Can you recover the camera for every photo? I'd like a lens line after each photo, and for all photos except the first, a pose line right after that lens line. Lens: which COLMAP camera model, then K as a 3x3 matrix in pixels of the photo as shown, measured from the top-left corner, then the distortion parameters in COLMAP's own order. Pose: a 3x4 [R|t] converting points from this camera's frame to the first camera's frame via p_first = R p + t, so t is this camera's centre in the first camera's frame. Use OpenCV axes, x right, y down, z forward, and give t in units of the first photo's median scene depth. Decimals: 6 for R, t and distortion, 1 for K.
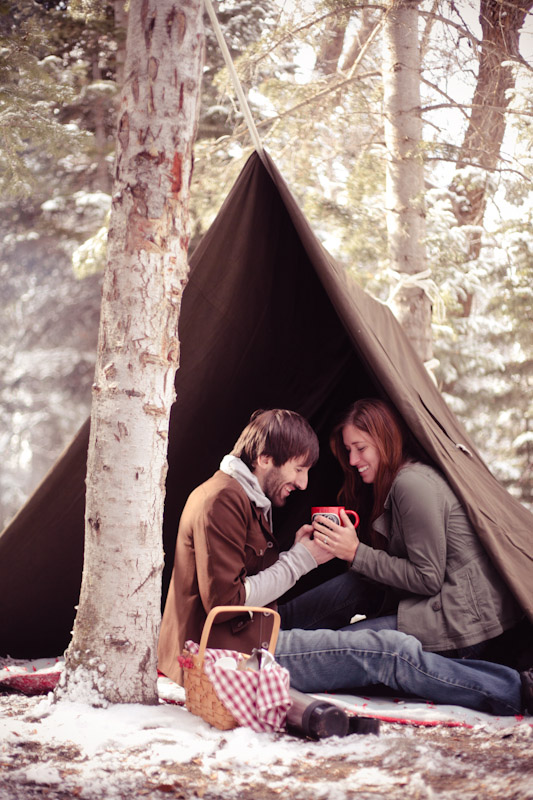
lens RADIAL K [[1172.5, 0, 270.8], [0, 1172.5, 400.4], [0, 0, 1]] dist [-0.110762, 0.000000]
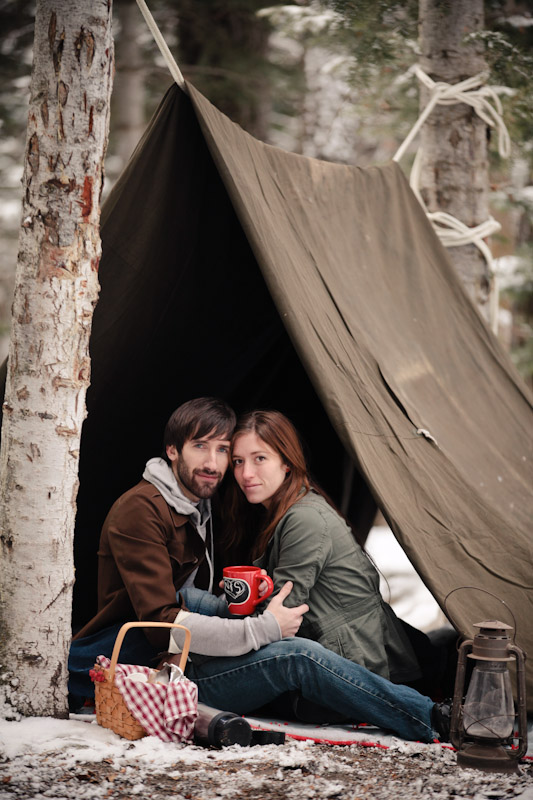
lens RADIAL K [[3742.9, 0, 254.6], [0, 3742.9, 419.0], [0, 0, 1]] dist [0.717607, 0.000000]
pose [[0.999805, 0.005681, -0.018935, 0.126305], [-0.003272, 0.992166, 0.124881, -0.411139], [0.019496, -0.124795, 0.991991, -2.236795]]
